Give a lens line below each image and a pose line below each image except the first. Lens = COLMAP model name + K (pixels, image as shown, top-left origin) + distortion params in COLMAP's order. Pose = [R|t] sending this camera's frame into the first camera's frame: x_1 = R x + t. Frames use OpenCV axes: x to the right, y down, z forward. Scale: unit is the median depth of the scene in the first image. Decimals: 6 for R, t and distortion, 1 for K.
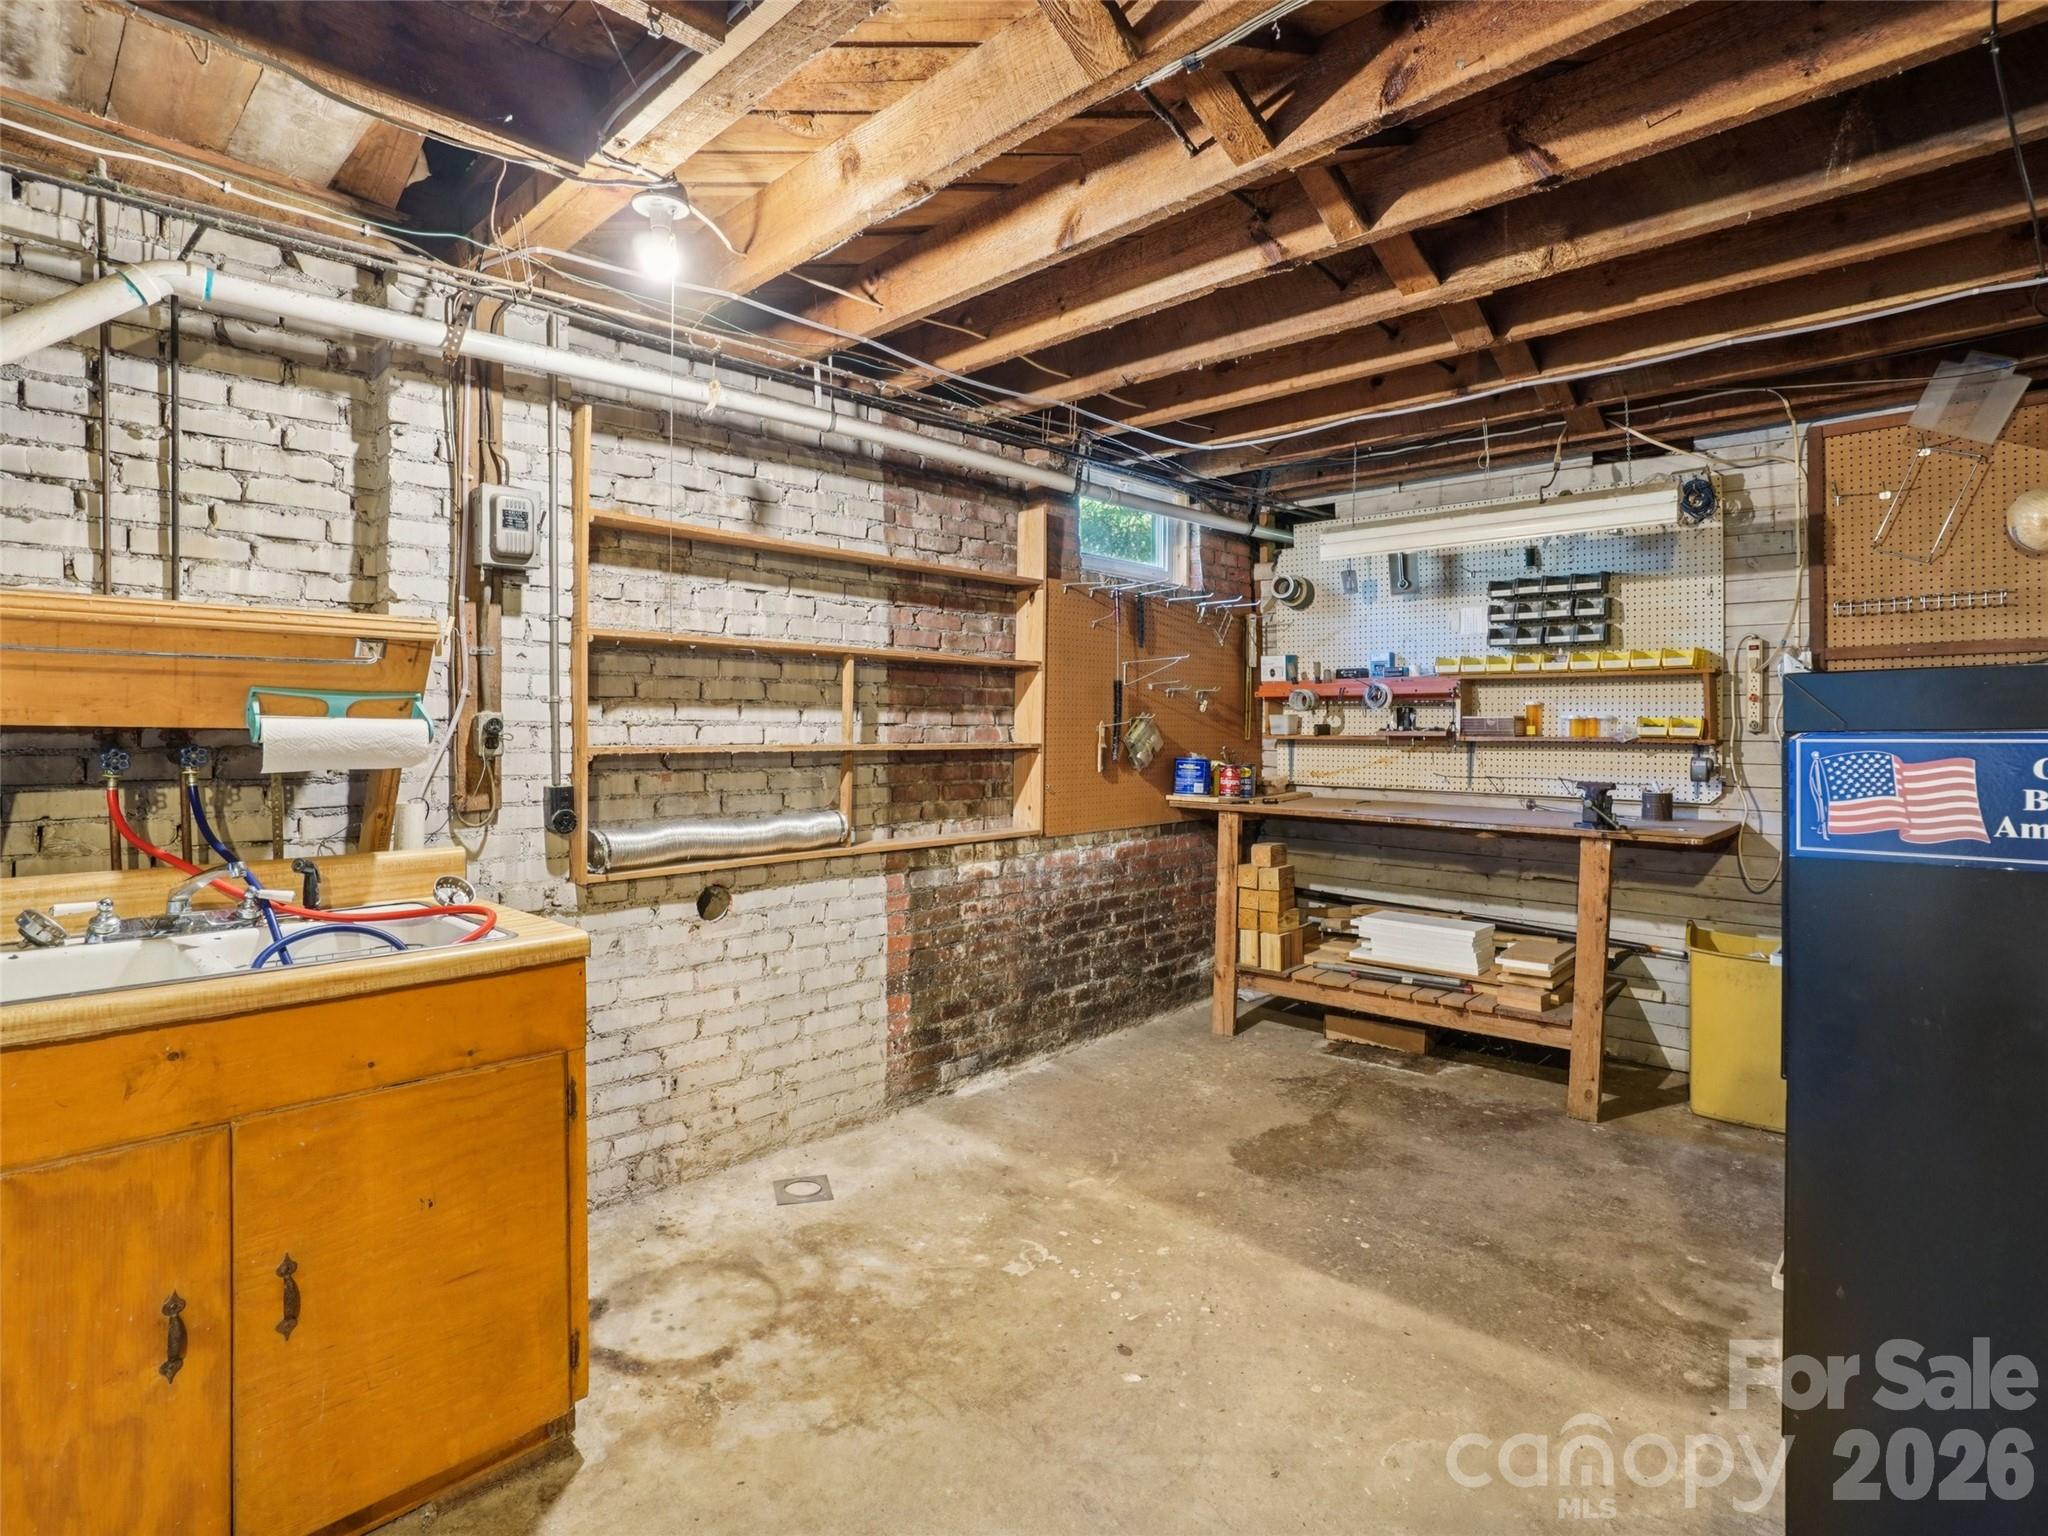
lens RADIAL K [[1019.9, 0, 1022.7], [0, 1019.9, 760.5], [0, 0, 1]] dist [-0.046980, 0.005785]
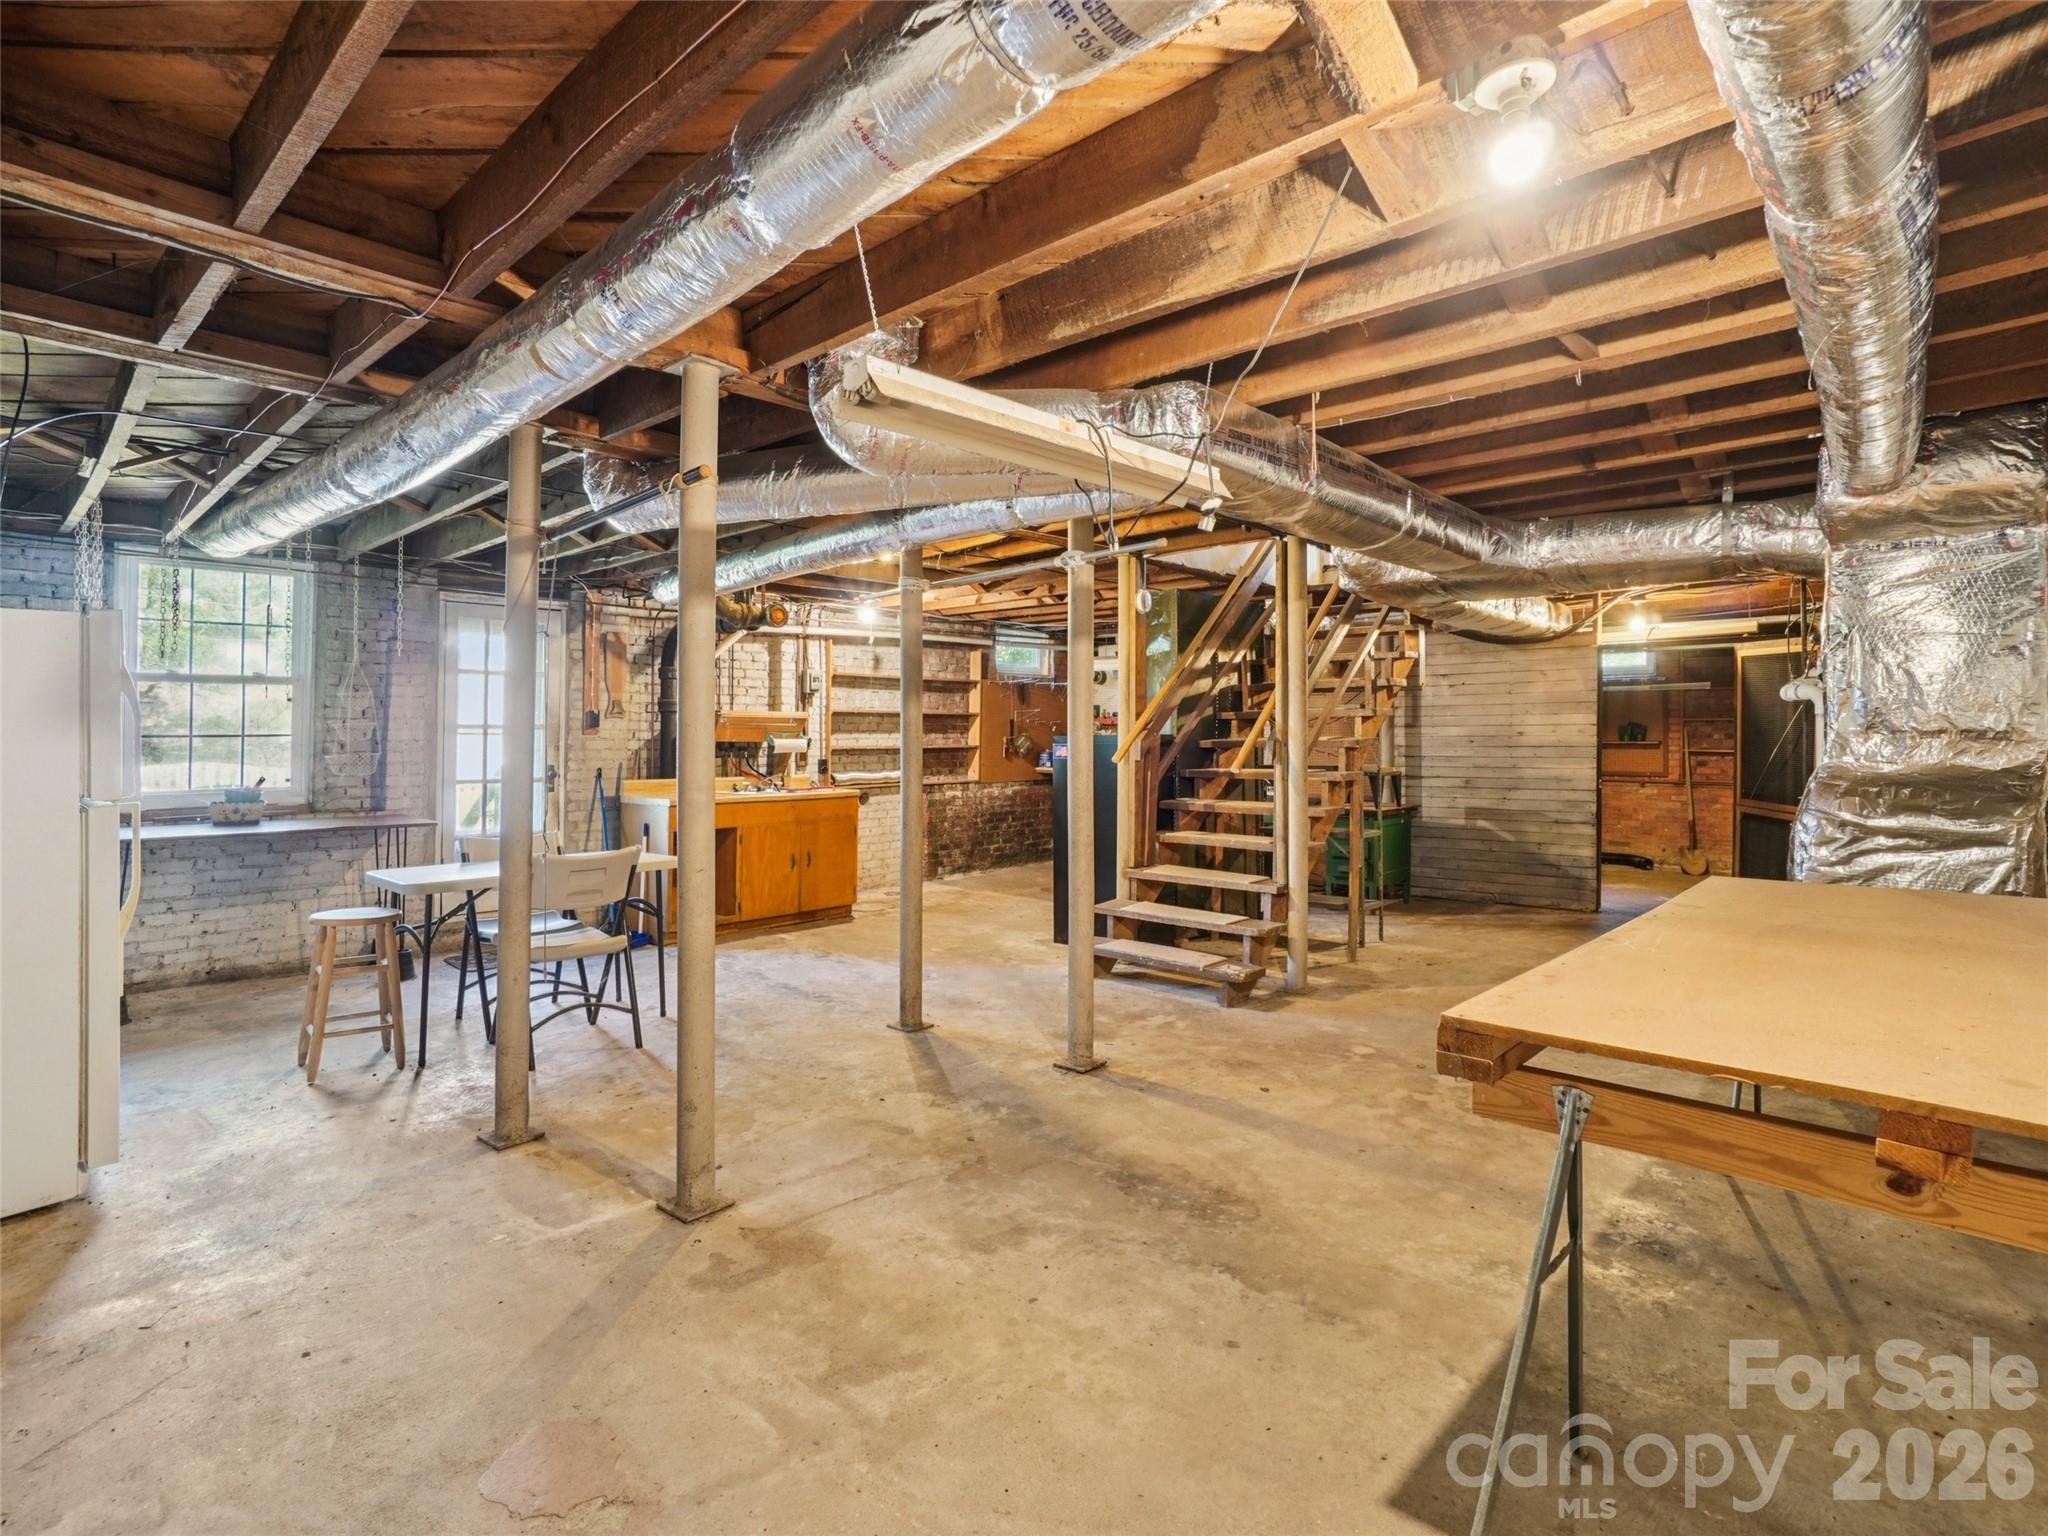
lens RADIAL K [[1019.9, 0, 1023.6], [0, 1019.9, 746.4], [0, 0, 1]] dist [-0.046980, 0.005785]
pose [[0.999739, 0.005896, 0.022068, 0.078246], [-0.005728, 0.999954, -0.007672, 0.004440], [-0.022112, 0.007544, 0.999727, -1.625456]]
